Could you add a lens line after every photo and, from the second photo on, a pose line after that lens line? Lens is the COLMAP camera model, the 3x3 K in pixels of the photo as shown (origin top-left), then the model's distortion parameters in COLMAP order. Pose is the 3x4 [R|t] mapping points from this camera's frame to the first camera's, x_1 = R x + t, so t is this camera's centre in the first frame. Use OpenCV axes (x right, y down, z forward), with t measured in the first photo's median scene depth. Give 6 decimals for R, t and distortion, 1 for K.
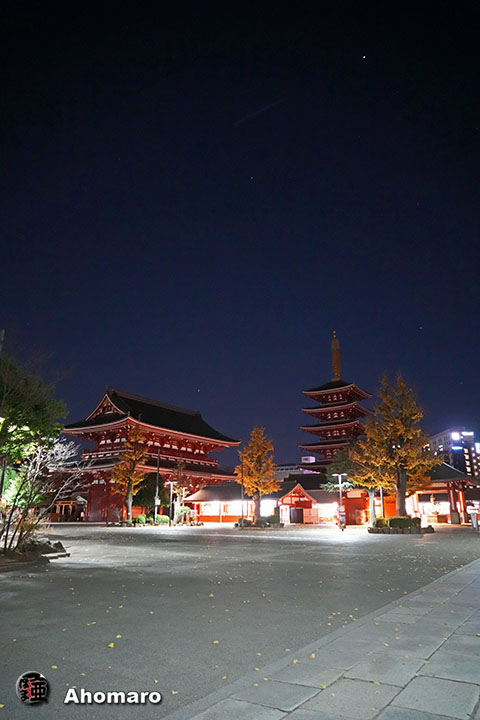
lens RADIAL K [[488.7, 0, 240.0], [0, 488.7, 360.0], [0, 0, 1]] dist [-0.055533, 0.000918]
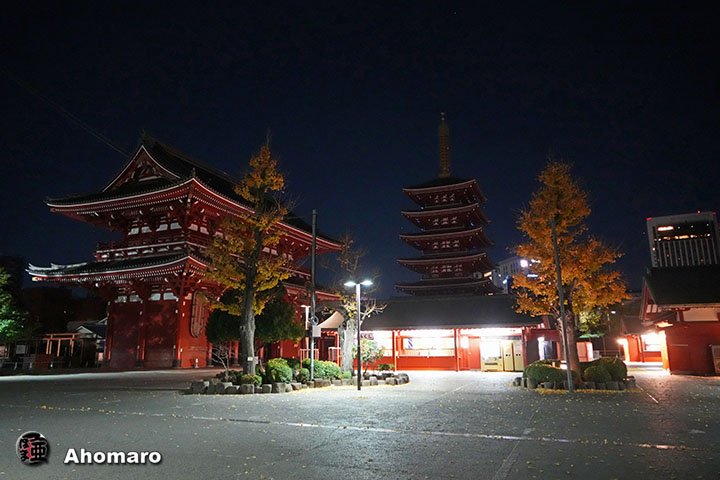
lens RADIAL K [[488.7, 0, 333.9], [0, 488.7, 241.9], [0, 0, 1]] dist [-0.055533, 0.000918]
pose [[0.981189, 0.031036, 0.190540, -0.161863], [-0.048519, 0.994957, 0.087787, 0.121704], [-0.186855, -0.095380, 0.977746, 0.403531]]
